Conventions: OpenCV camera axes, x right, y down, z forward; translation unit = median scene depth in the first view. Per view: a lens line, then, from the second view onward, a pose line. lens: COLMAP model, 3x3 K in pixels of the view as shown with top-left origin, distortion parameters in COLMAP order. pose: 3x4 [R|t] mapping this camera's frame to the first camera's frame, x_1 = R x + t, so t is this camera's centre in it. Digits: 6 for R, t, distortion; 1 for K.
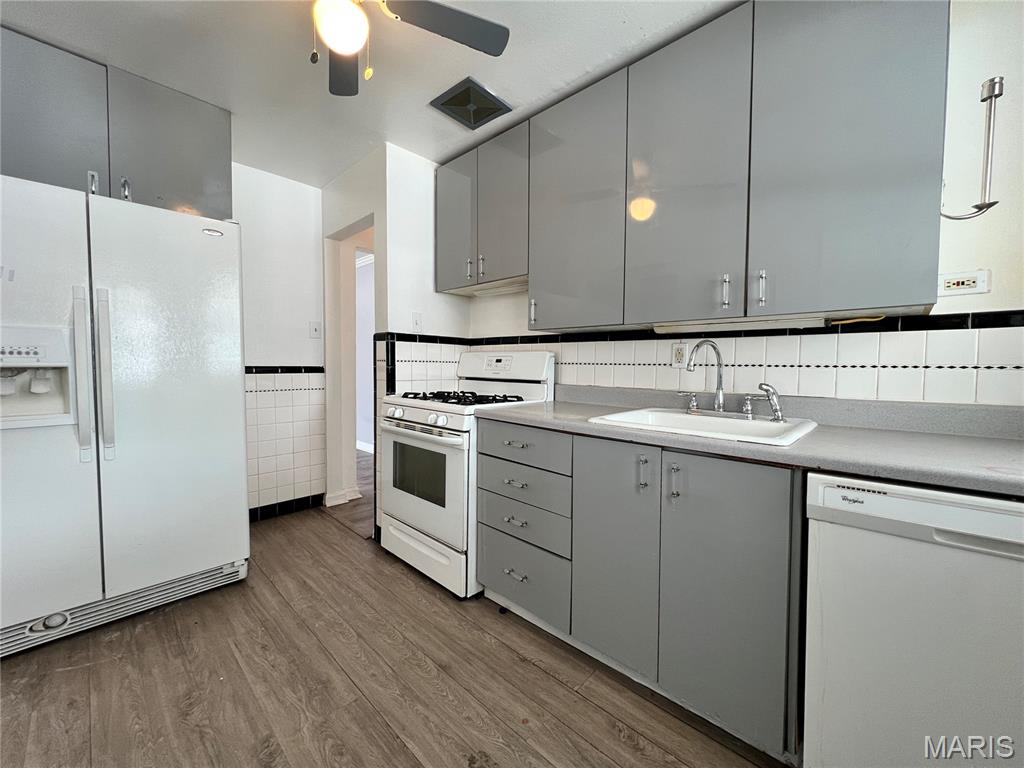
lens RADIAL K [[409.2, 0, 510.9], [0, 409.2, 381.8], [0, 0, 1]] dist [-0.001709, 0.000048]
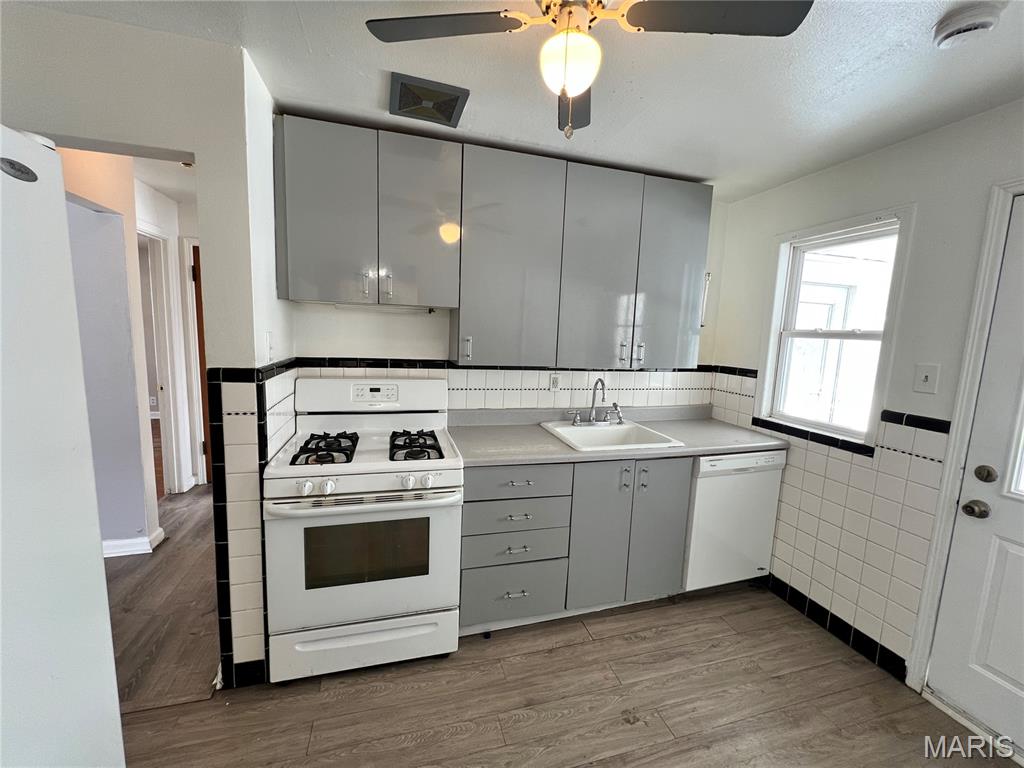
lens RADIAL K [[409.2, 0, 510.9], [0, 409.2, 381.8], [0, 0, 1]] dist [-0.001709, 0.000048]
pose [[0.504001, -0.100942, 0.857784, -0.840982], [0.003772, 0.993395, 0.114684, -0.225179], [-0.863695, -0.054565, 0.501053, 0.442545]]
